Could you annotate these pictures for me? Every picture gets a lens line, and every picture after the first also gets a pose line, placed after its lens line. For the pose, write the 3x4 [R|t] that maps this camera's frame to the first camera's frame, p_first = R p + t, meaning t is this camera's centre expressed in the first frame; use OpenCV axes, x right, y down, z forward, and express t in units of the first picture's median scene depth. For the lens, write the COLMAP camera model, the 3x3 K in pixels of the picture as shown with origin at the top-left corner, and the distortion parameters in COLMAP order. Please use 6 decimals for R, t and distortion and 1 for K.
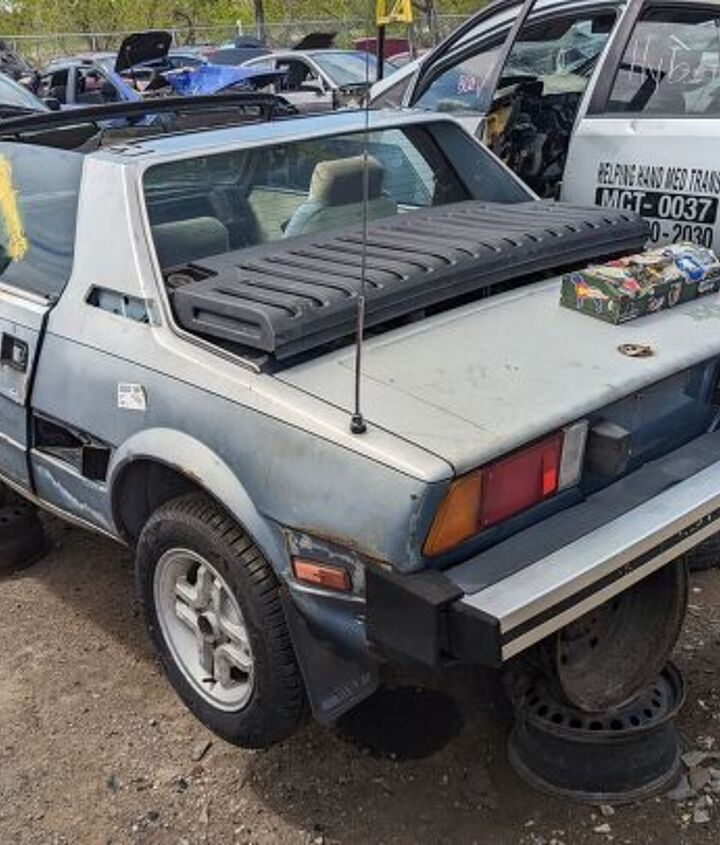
lens RADIAL K [[1012.2, 0, 360.0], [0, 1012.2, 422.5], [0, 0, 1]] dist [0.070503, -0.095832]
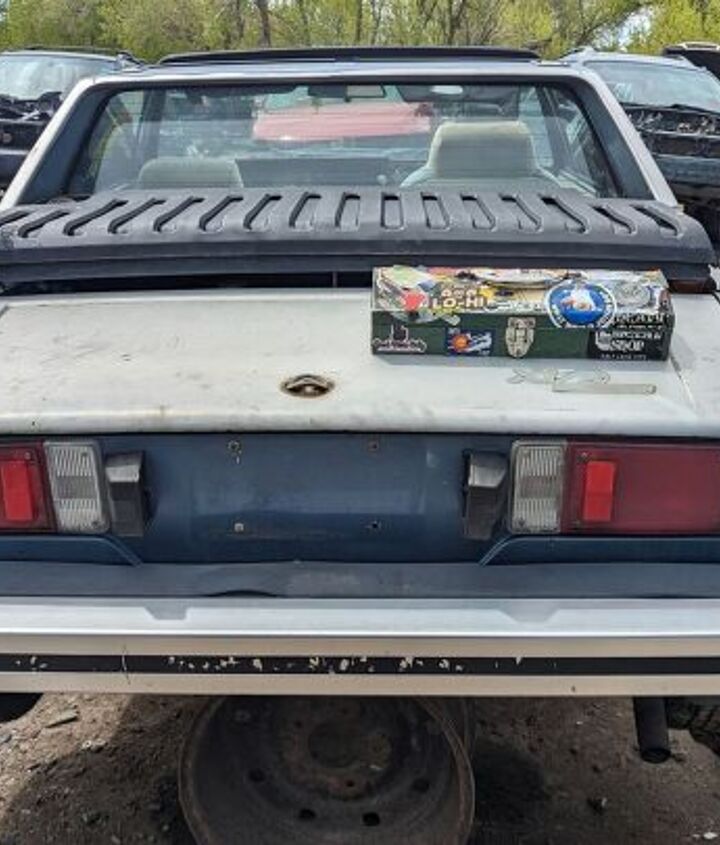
lens RADIAL K [[1012.2, 0, 360.0], [0, 1012.2, 422.5], [0, 0, 1]] dist [0.070503, -0.095832]
pose [[0.719410, 0.254170, -0.646411, 0.655633], [-0.276518, 0.958518, 0.069146, -0.092940], [0.637171, 0.129000, 0.759850, 0.484019]]
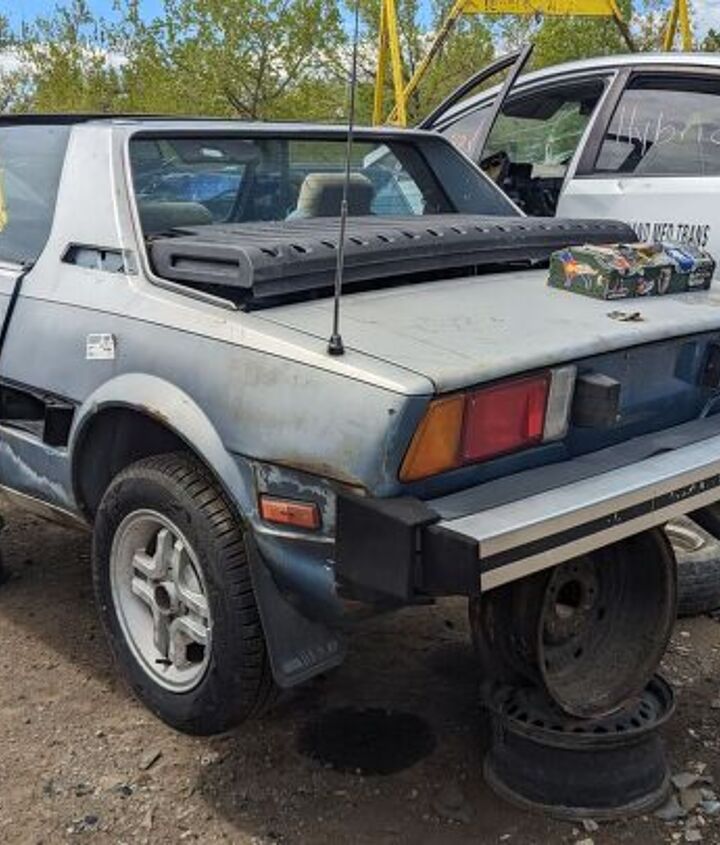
lens RADIAL K [[1012.2, 0, 360.0], [0, 1012.2, 422.5], [0, 0, 1]] dist [0.070503, -0.095832]
pose [[0.998985, 0.042906, 0.013743, 0.008440], [-0.040697, 0.990236, -0.133327, 0.153477], [-0.019329, 0.132632, 0.990977, 0.052108]]
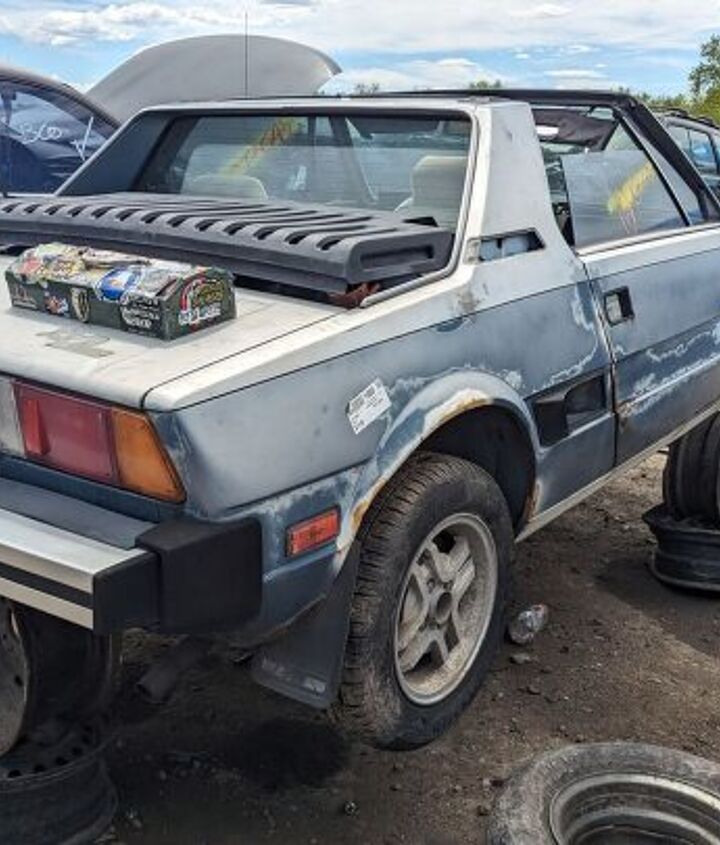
lens RADIAL K [[1034.0, 0, 360.0], [0, 1034.0, 422.5], [0, 0, 1]] dist [0.046974, -0.020222]
pose [[0.195861, 0.309971, -0.930353, 1.098818], [-0.387008, 0.896154, 0.217102, -0.296756], [0.901034, 0.317533, 0.295483, 0.997631]]
